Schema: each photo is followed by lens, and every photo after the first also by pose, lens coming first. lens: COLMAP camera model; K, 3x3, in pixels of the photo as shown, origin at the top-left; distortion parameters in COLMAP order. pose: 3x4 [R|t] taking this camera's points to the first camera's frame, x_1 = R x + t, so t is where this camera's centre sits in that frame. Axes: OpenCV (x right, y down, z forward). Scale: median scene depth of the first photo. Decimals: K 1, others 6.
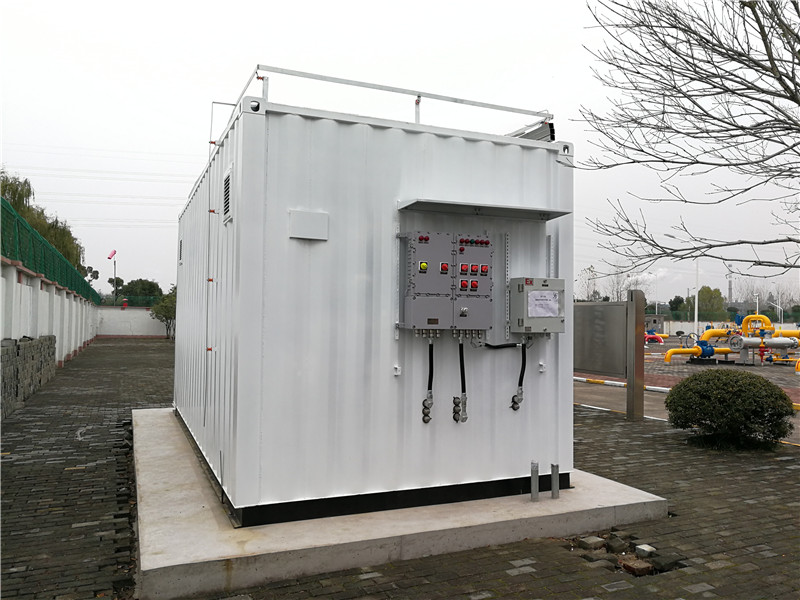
lens RADIAL K [[653.4, 0, 400.0], [0, 653.4, 300.0], [0, 0, 1]] dist [0.043631, -0.048493]
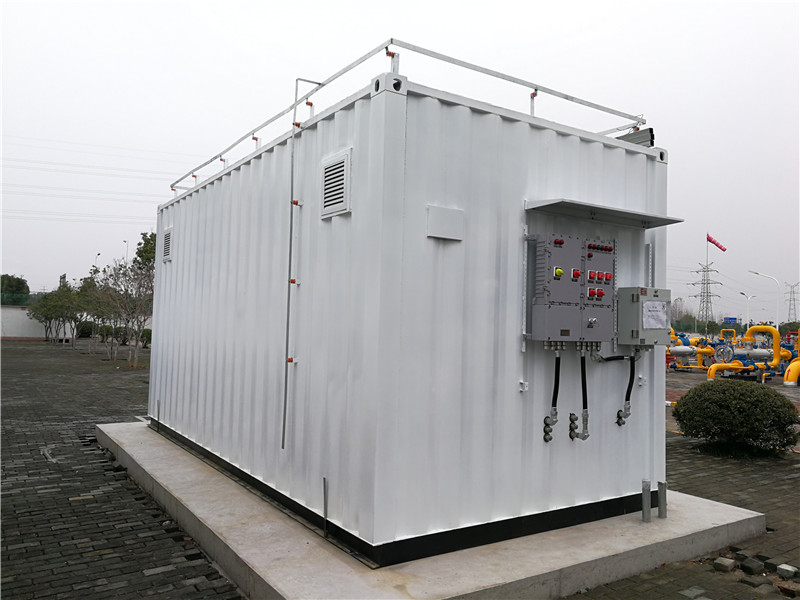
lens RADIAL K [[653.4, 0, 400.0], [0, 653.4, 300.0], [0, 0, 1]] dist [0.043631, -0.048493]
pose [[0.983723, 0.021468, 0.178404, -0.335712], [-0.020308, 0.999759, -0.008325, -0.000449], [-0.178540, 0.004566, 0.983922, 0.125332]]
